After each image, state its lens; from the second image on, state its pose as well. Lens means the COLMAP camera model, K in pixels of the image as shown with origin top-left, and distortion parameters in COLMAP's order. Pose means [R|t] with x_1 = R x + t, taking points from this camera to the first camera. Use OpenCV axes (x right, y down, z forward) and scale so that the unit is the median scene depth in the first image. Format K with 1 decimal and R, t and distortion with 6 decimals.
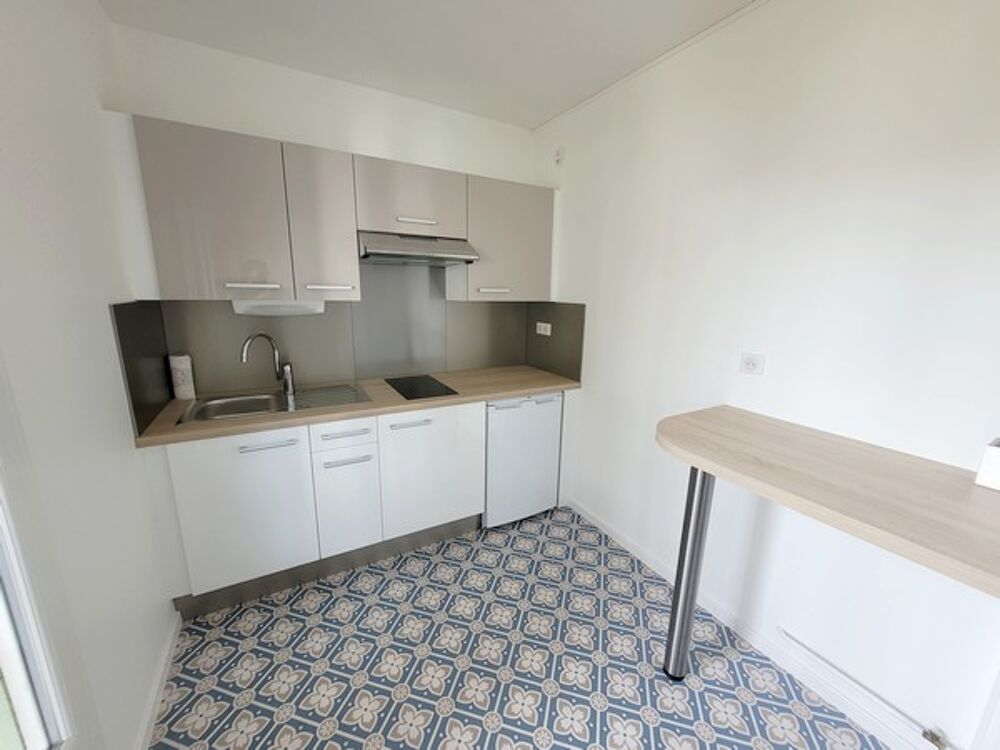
lens RADIAL K [[391.3, 0, 497.6], [0, 391.3, 377.8], [0, 0, 1]] dist [0.000245, 0.000195]
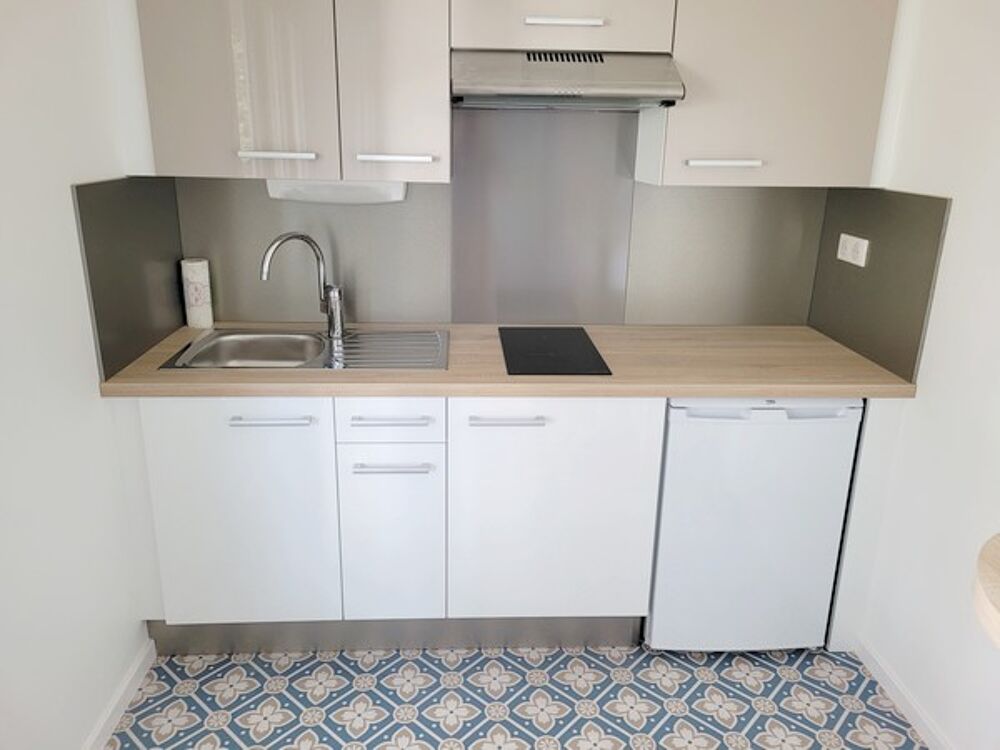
lens RADIAL K [[771.7, 0, 501.4], [0, 771.7, 370.2], [0, 0, 1]] dist [0.045310, -0.001361]
pose [[0.894423, 0.130478, -0.427764, 0.205912], [-0.098491, 0.990479, 0.096183, -0.048484], [0.436241, -0.043897, 0.898758, 0.052815]]
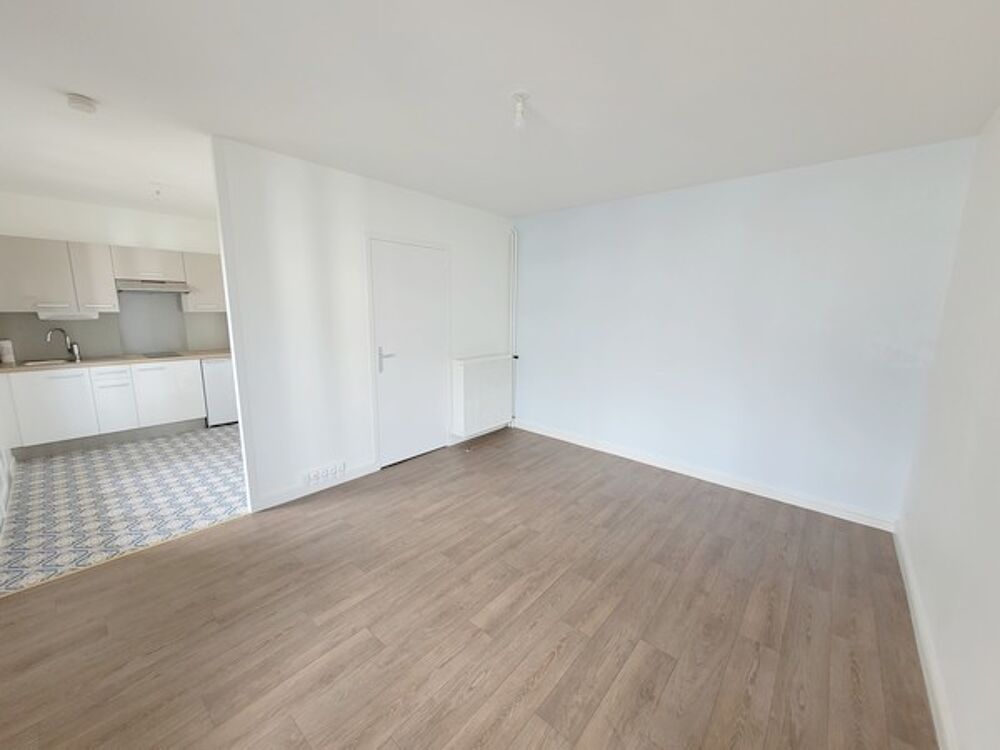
lens RADIAL K [[391.3, 0, 502.0], [0, 391.3, 372.5], [0, 0, 1]] dist [0.000245, 0.000195]
pose [[0.942048, -0.061070, 0.329874, 0.850508], [0.073421, 0.996985, -0.025100, 0.321847], [-0.327346, 0.047865, 0.943691, -1.598605]]
